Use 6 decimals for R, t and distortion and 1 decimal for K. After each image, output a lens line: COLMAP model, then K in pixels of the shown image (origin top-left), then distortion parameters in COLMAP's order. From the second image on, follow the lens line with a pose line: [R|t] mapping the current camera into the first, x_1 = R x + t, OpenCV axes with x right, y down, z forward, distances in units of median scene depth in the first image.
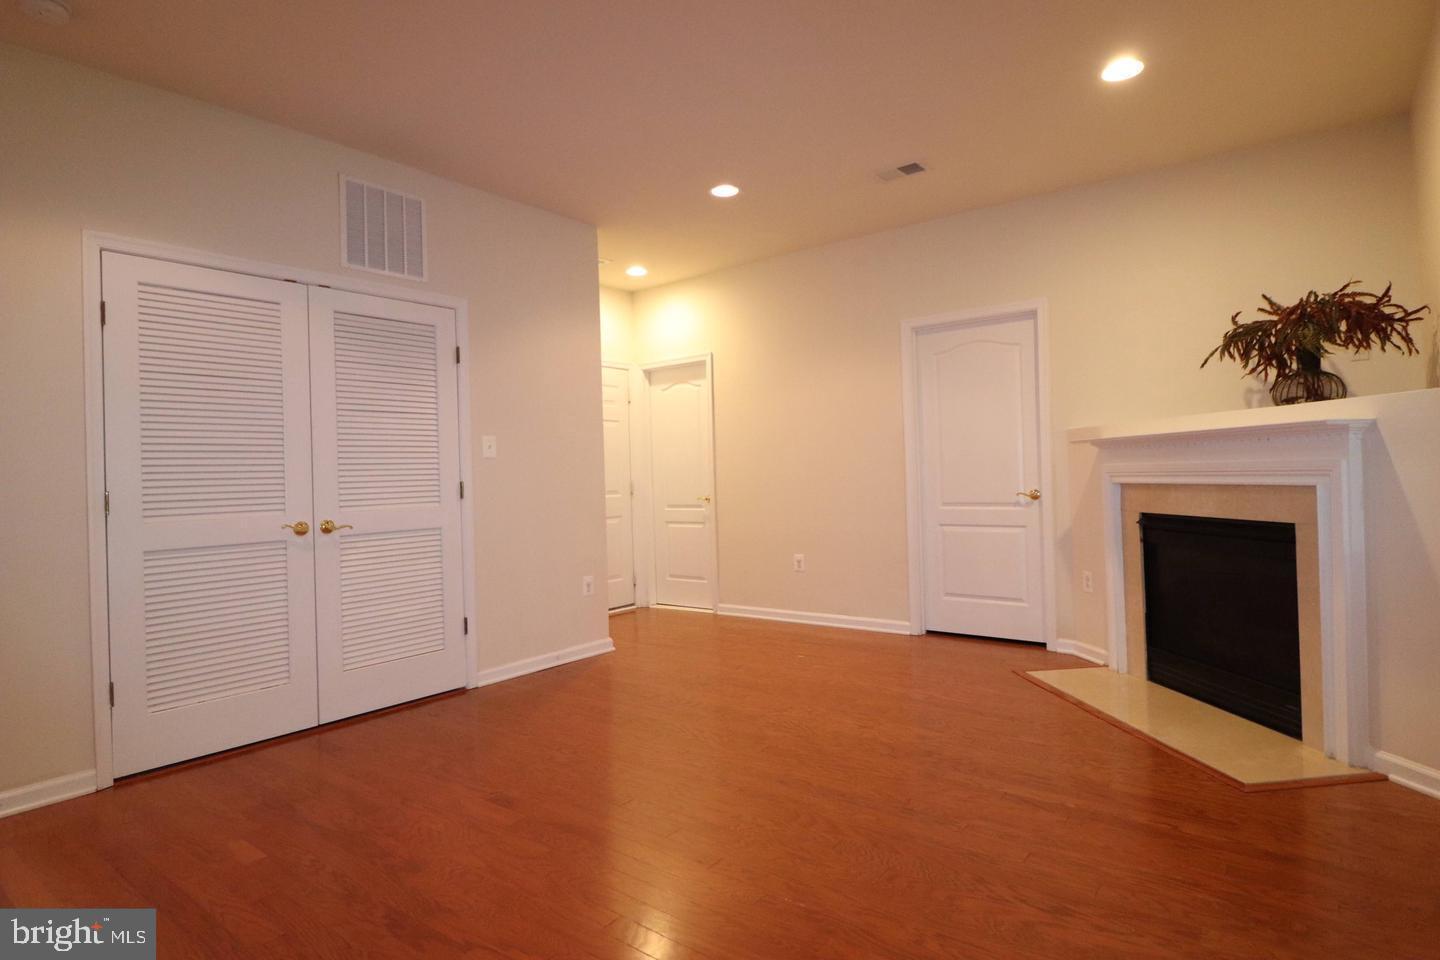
lens RADIAL K [[770.7, 0, 724.0], [0, 770.7, 478.4], [0, 0, 1]] dist [0.005650, -0.000380]
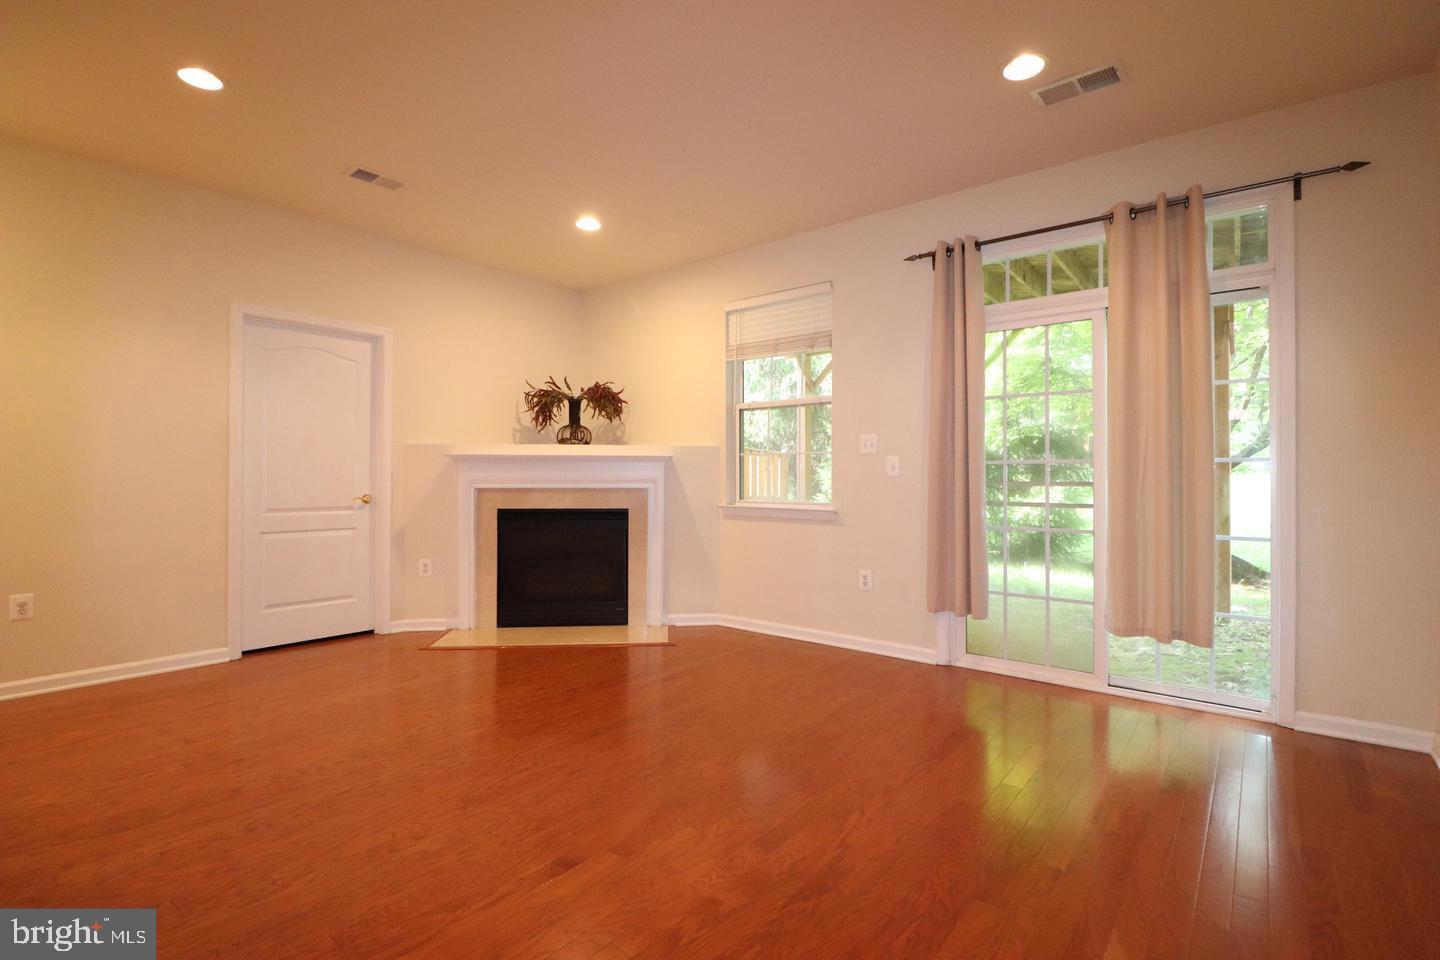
lens RADIAL K [[670.8, 0, 726.6], [0, 670.8, 478.9], [0, 0, 1]] dist [-0.003277, -0.001162]
pose [[0.022206, 0.026158, 0.999411, -0.654895], [0.001136, 0.999656, -0.026189, 0.021263], [-0.999753, 0.001716, 0.022169, 0.535432]]
